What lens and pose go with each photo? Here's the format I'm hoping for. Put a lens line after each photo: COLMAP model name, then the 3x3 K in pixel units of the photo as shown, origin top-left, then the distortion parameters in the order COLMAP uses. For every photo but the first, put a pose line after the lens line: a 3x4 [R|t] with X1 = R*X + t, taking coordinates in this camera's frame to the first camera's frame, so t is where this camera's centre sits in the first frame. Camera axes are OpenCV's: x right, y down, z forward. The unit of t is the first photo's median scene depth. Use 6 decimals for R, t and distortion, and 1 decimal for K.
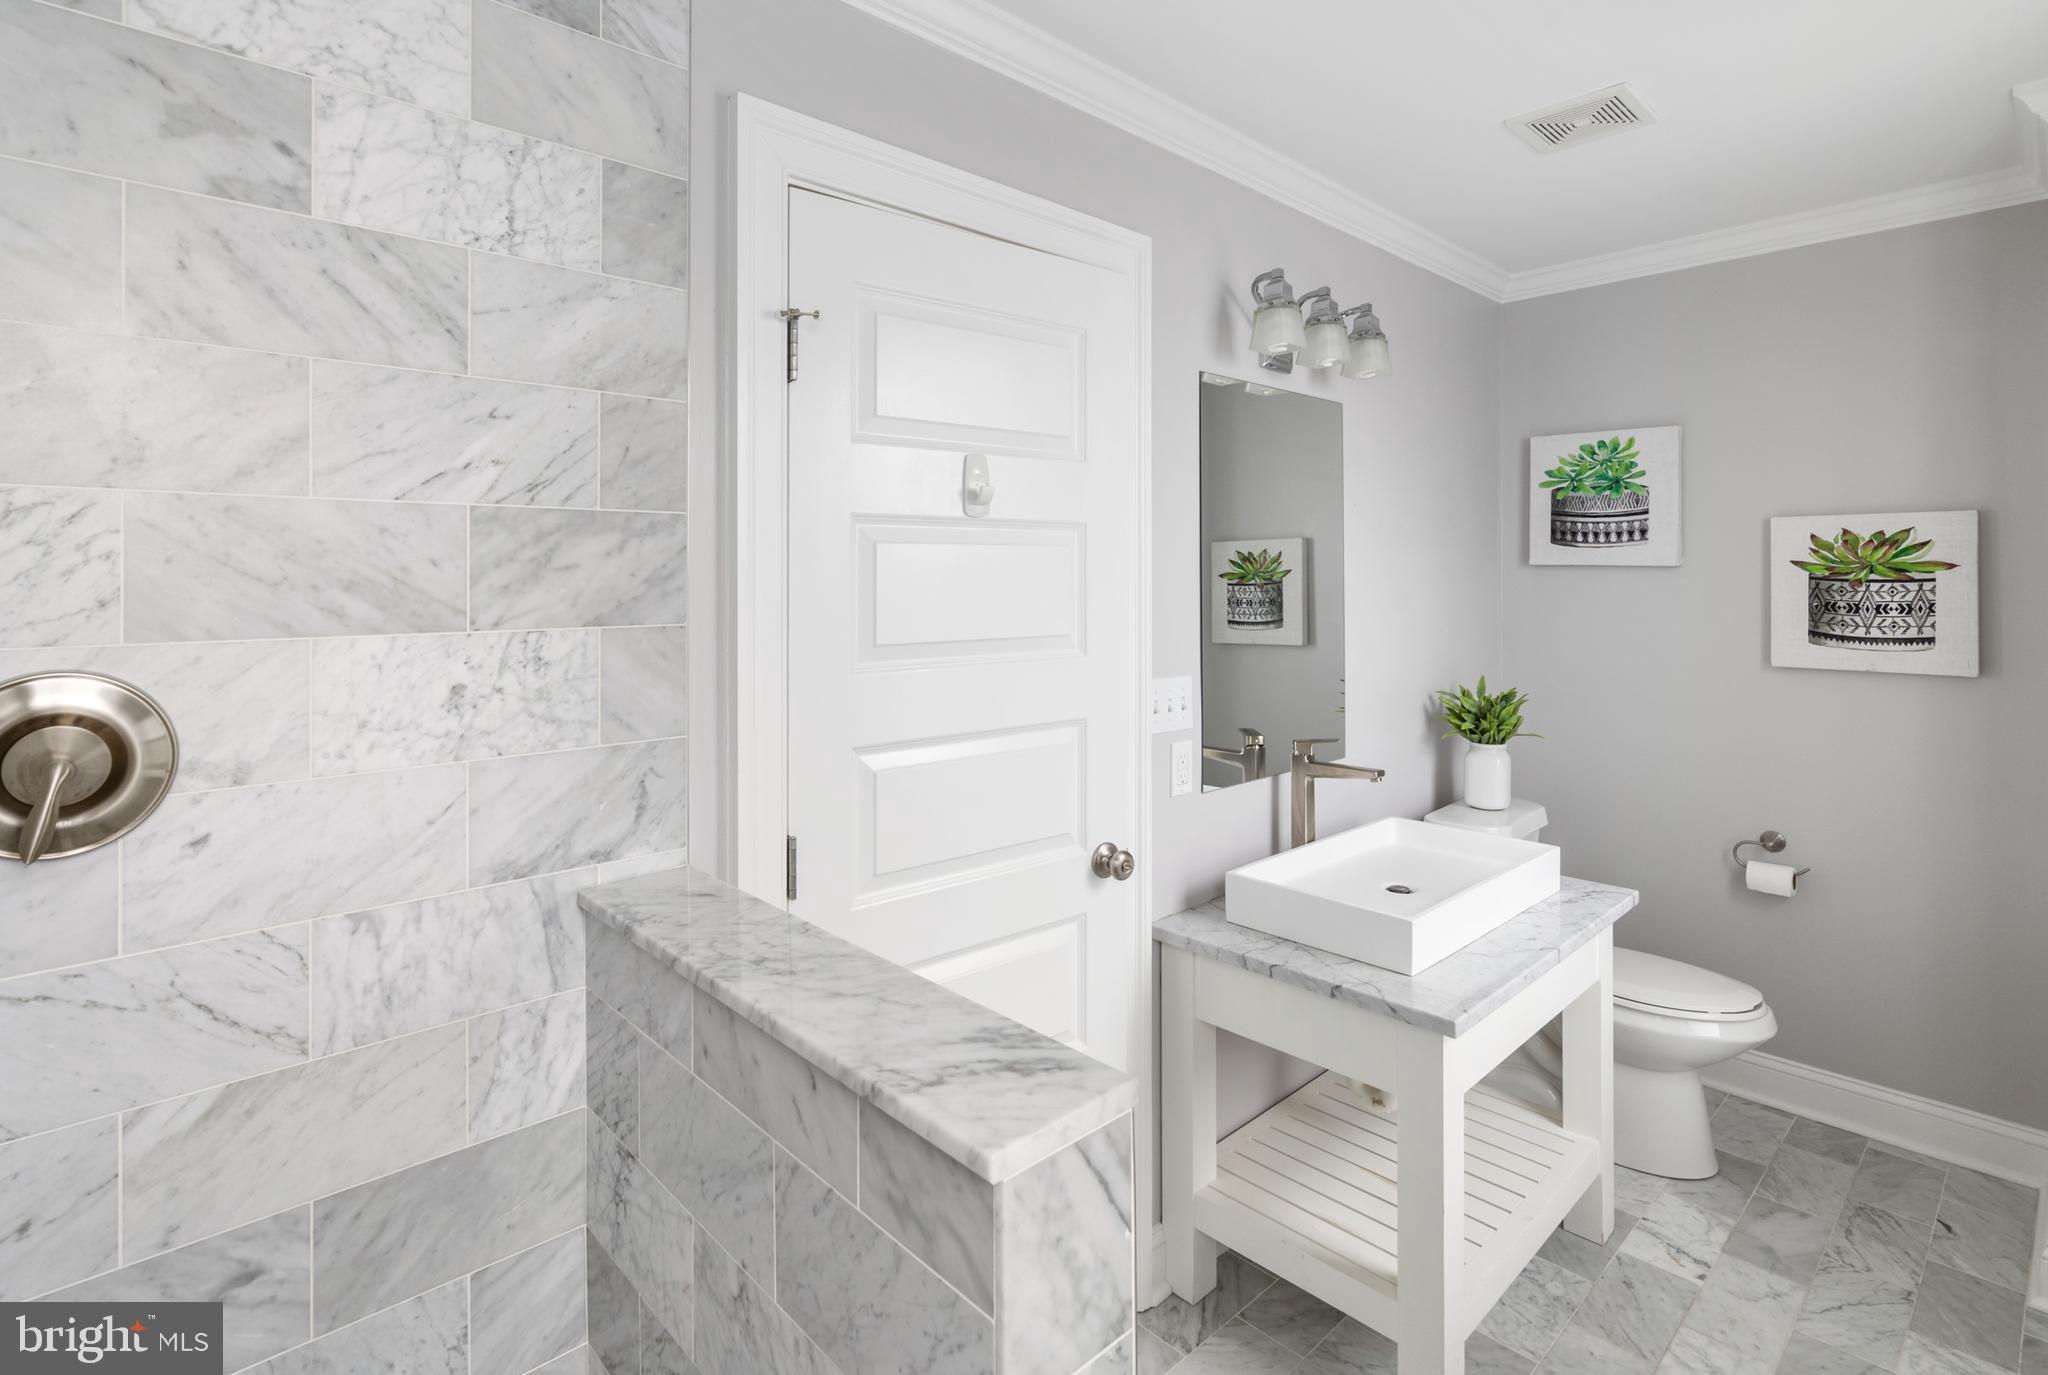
lens RADIAL K [[996.1, 0, 1025.5], [0, 996.1, 578.1], [0, 0, 1]] dist [-0.002988, 0.001527]
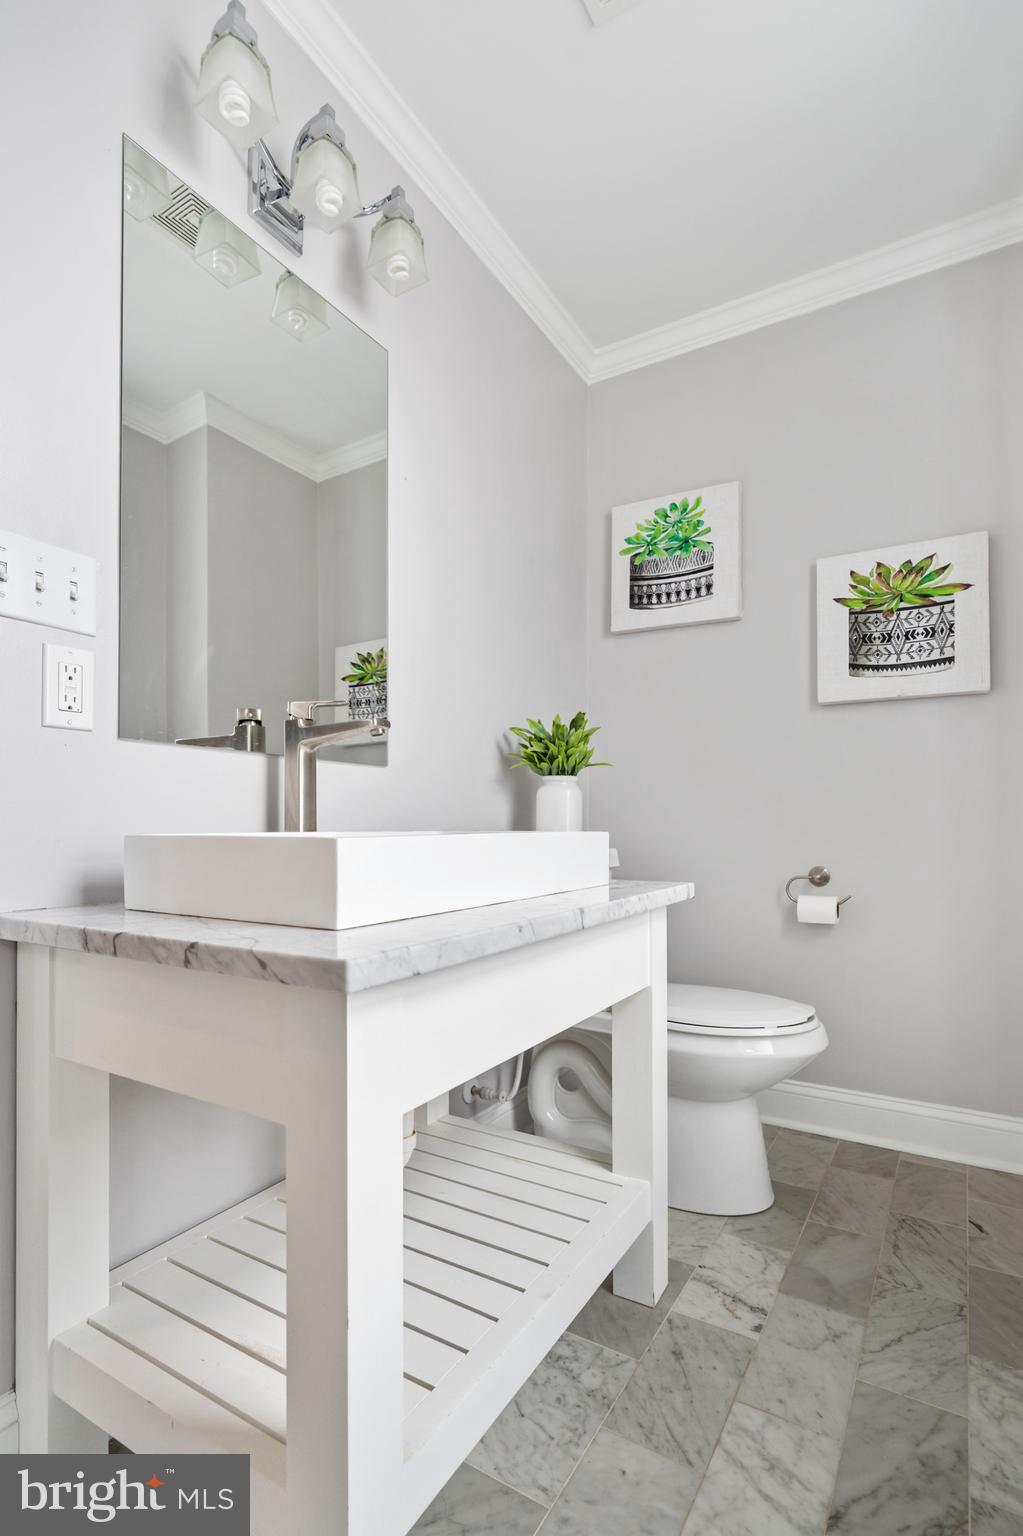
lens RADIAL K [[736.4, 0, 508.7], [0, 736.4, 814.4], [0, 0, 1]] dist [-0.006469, 0.001288]
pose [[0.964322, 0.010012, 0.264542, 0.259224], [-0.005309, 0.999815, -0.018484, 0.236751], [-0.264678, 0.016420, 0.964197, 0.378977]]
